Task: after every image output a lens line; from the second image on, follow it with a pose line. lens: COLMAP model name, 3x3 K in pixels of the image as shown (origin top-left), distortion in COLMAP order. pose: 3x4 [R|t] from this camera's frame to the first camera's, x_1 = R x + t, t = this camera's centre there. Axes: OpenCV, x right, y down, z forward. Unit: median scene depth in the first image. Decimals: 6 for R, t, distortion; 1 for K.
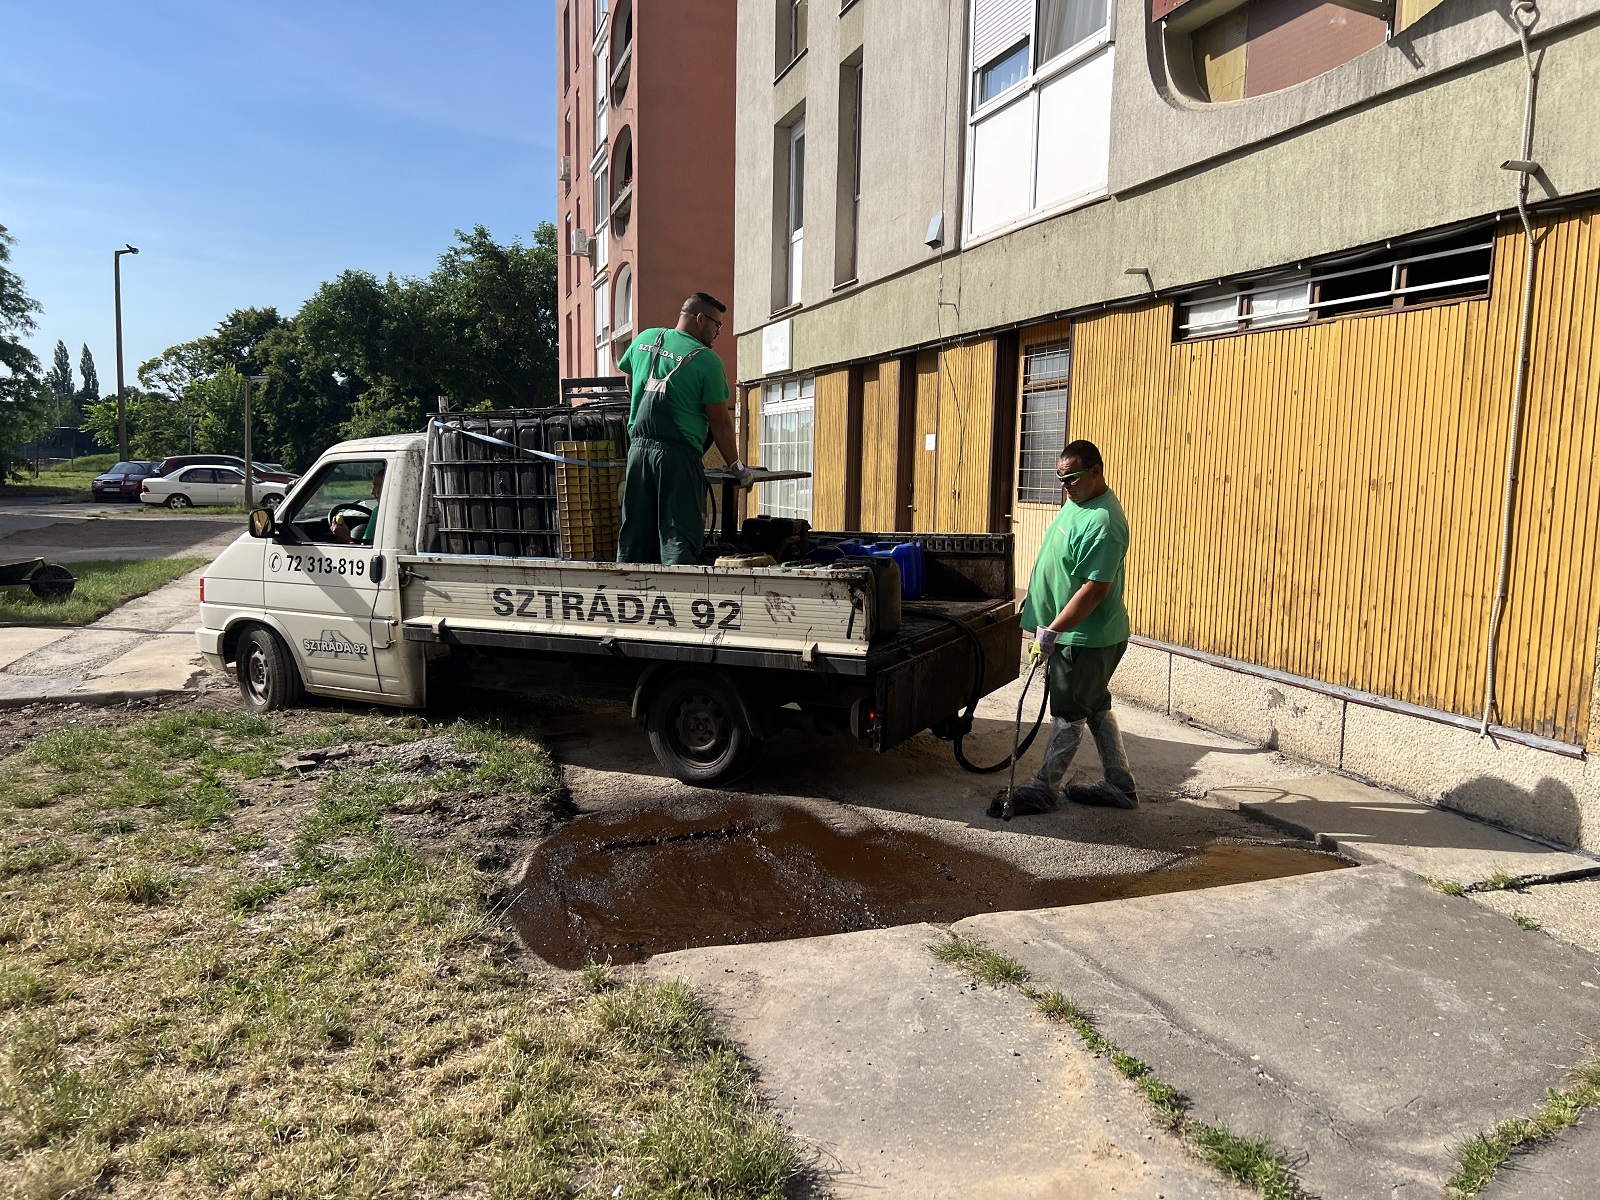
lens RADIAL K [[1218.1, 0, 804.4], [0, 1218.1, 595.3], [0, 0, 1]] dist [0.036901, -0.022482]
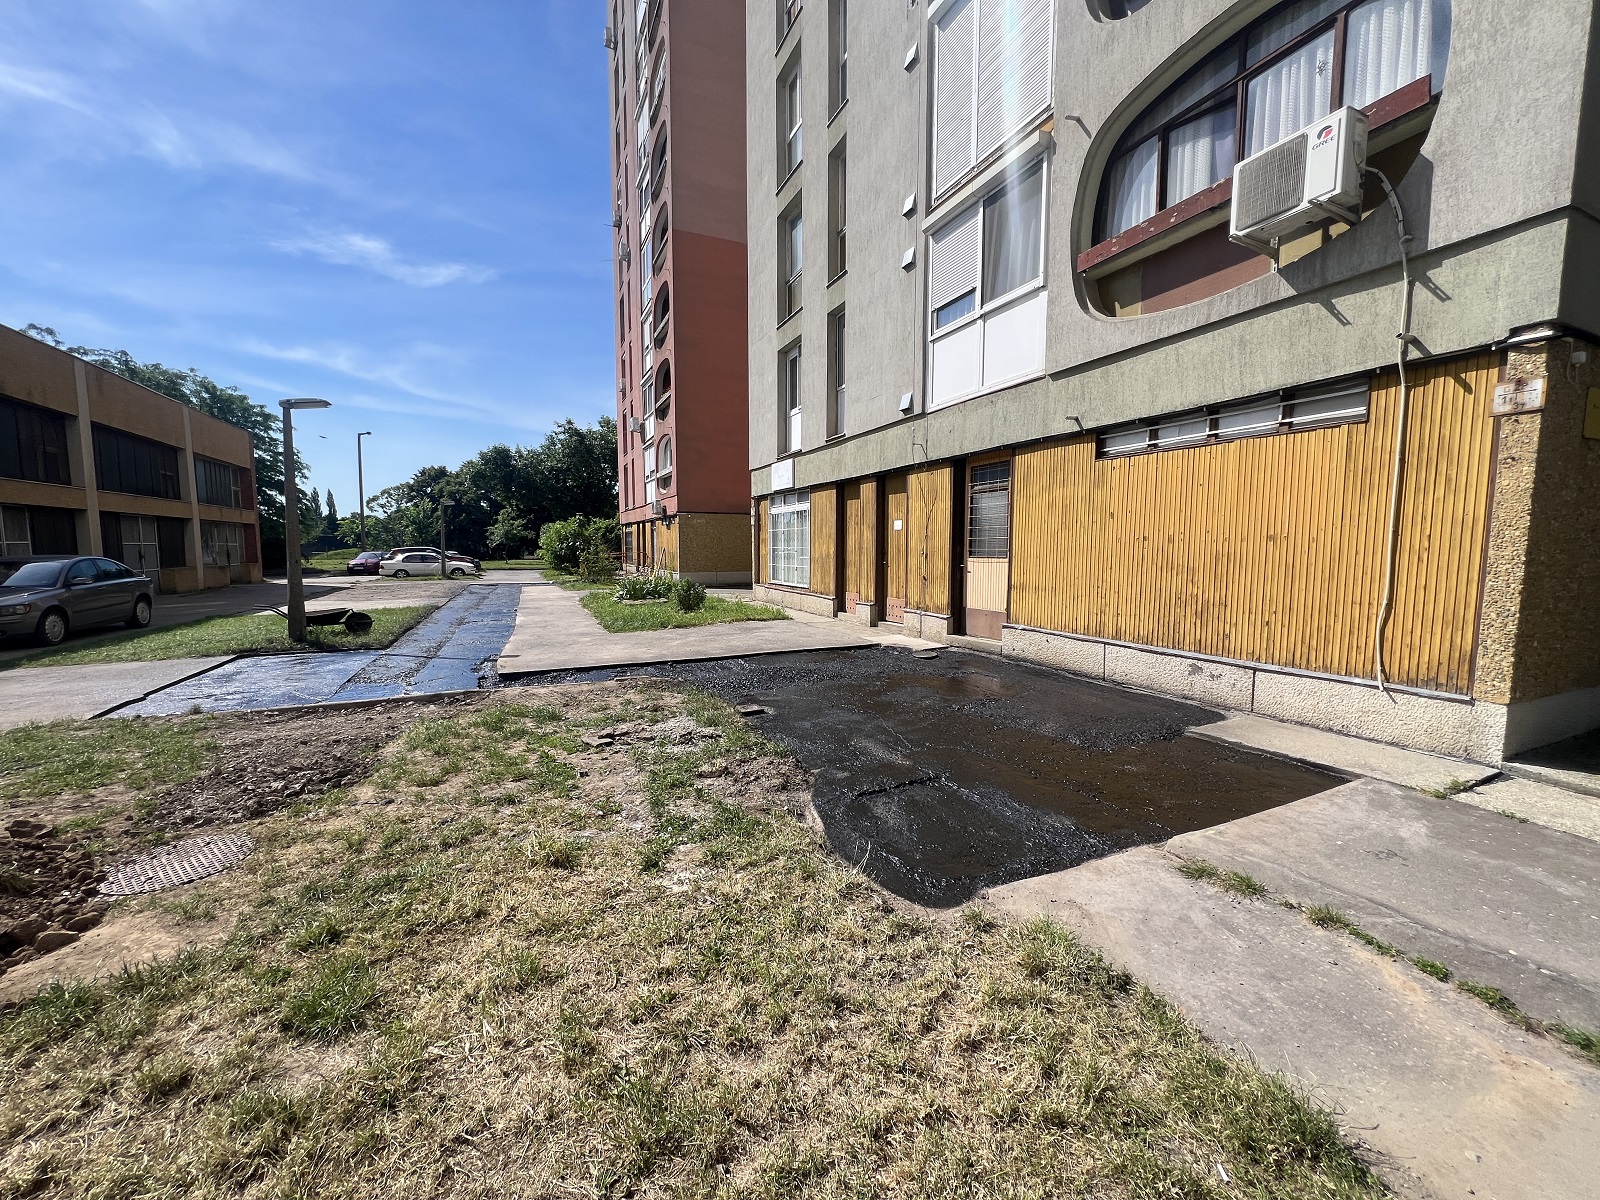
lens RADIAL K [[634.3, 0, 796.1], [0, 634.3, 606.4], [0, 0, 1]] dist [-0.001886, 0.001324]
pose [[0.994053, -0.030590, 0.104509, -0.212032], [0.031868, 0.999436, -0.010588, -0.008039], [-0.104127, 0.013856, 0.994468, 0.177663]]
